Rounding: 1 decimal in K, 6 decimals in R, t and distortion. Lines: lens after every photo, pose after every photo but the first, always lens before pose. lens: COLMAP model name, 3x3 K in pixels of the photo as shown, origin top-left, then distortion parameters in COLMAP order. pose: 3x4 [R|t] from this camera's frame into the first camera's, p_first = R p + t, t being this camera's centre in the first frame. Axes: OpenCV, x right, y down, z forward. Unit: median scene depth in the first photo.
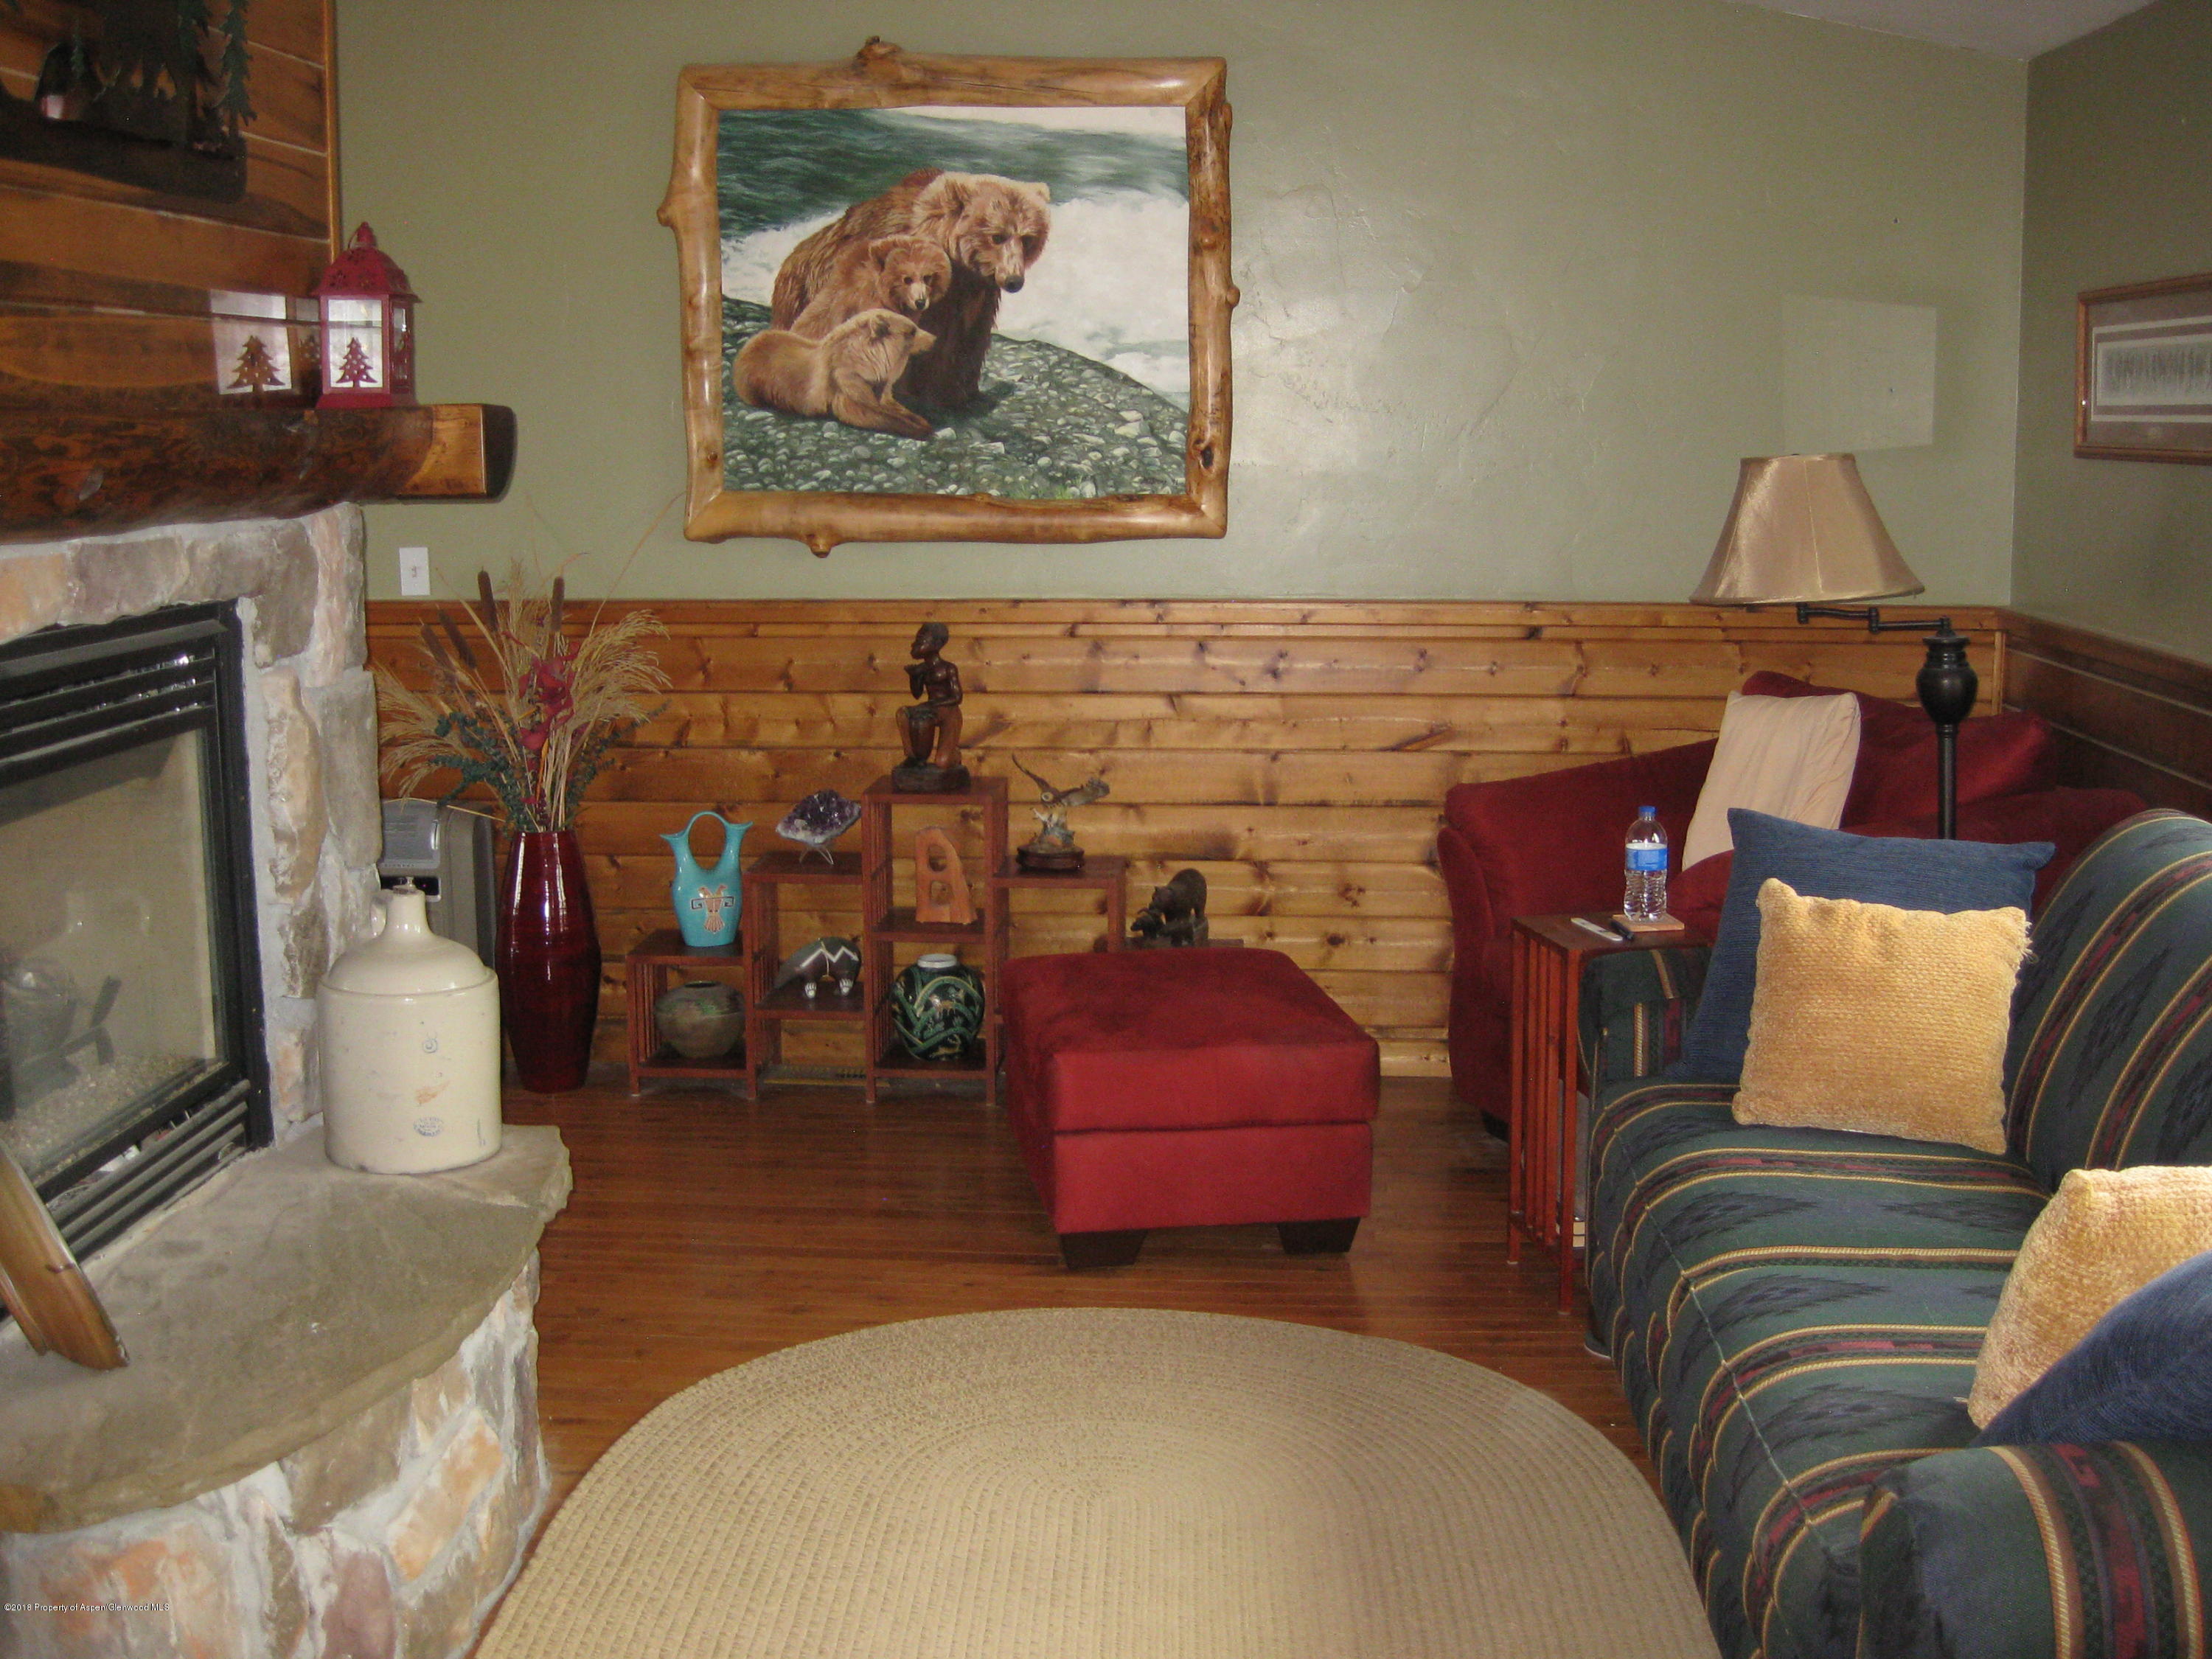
lens RADIAL K [[2484.5, 0, 1107.5], [0, 2484.5, 819.1], [0, 0, 1]] dist [-0.129936, 0.000000]
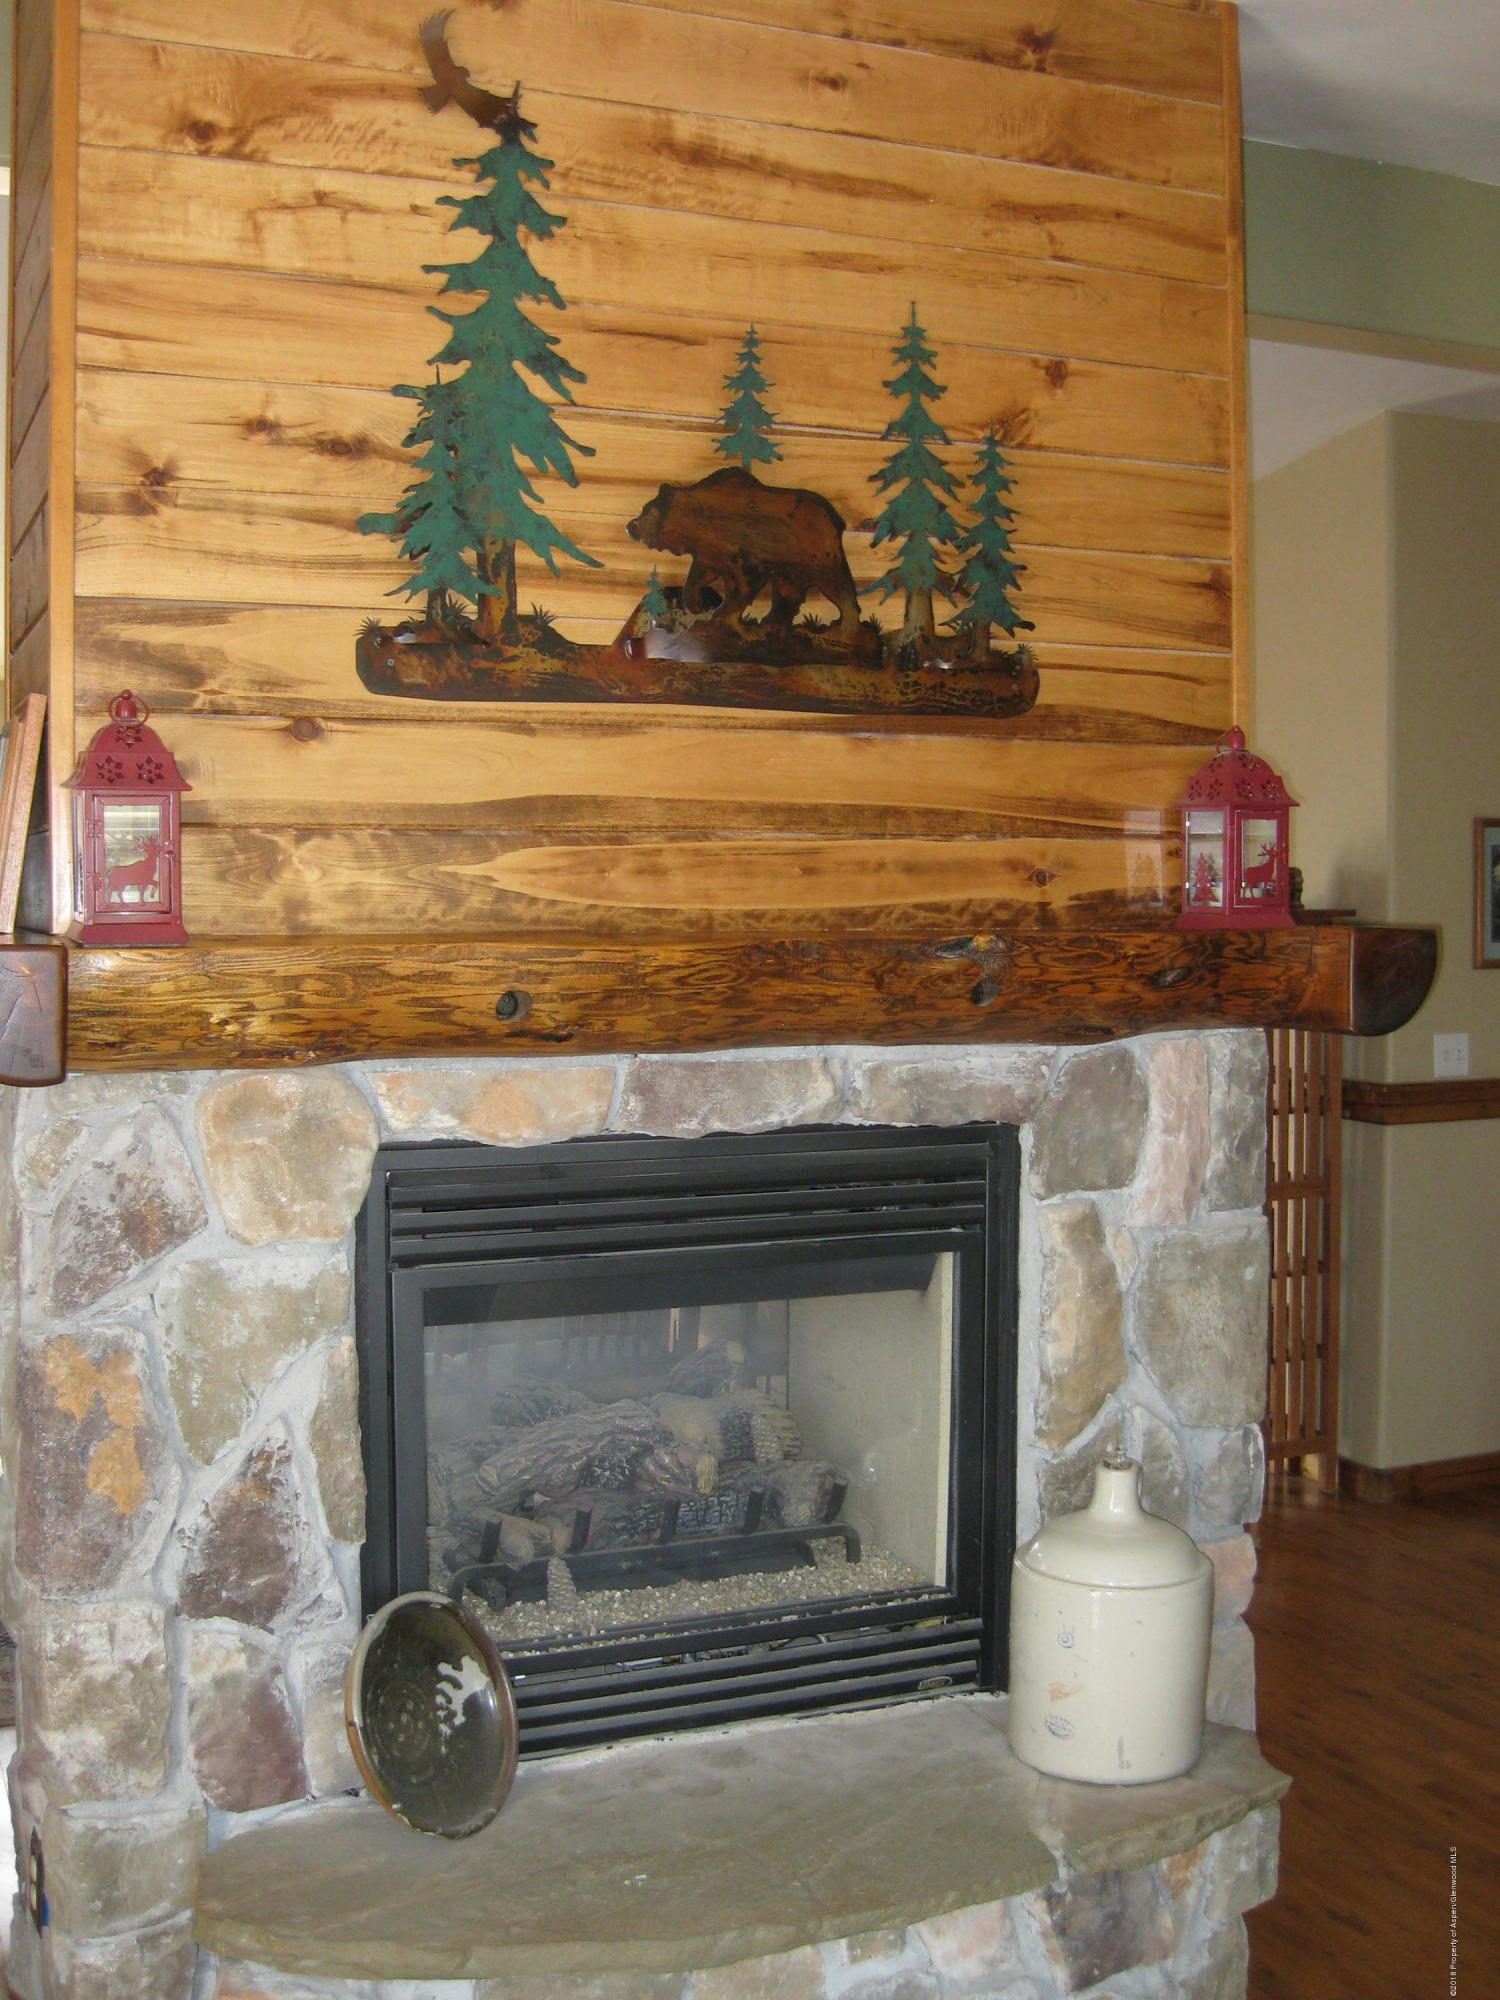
lens RADIAL K [[2246.4, 0, 750.2], [0, 2246.4, 1009.6], [0, 0, 1]] dist [-0.129936, 0.000000]
pose [[0.446115, 0.054282, -0.893328, 0.381200], [-0.146956, 0.989054, -0.013289, -0.107065], [0.882828, 0.137209, 0.449209, 0.500408]]
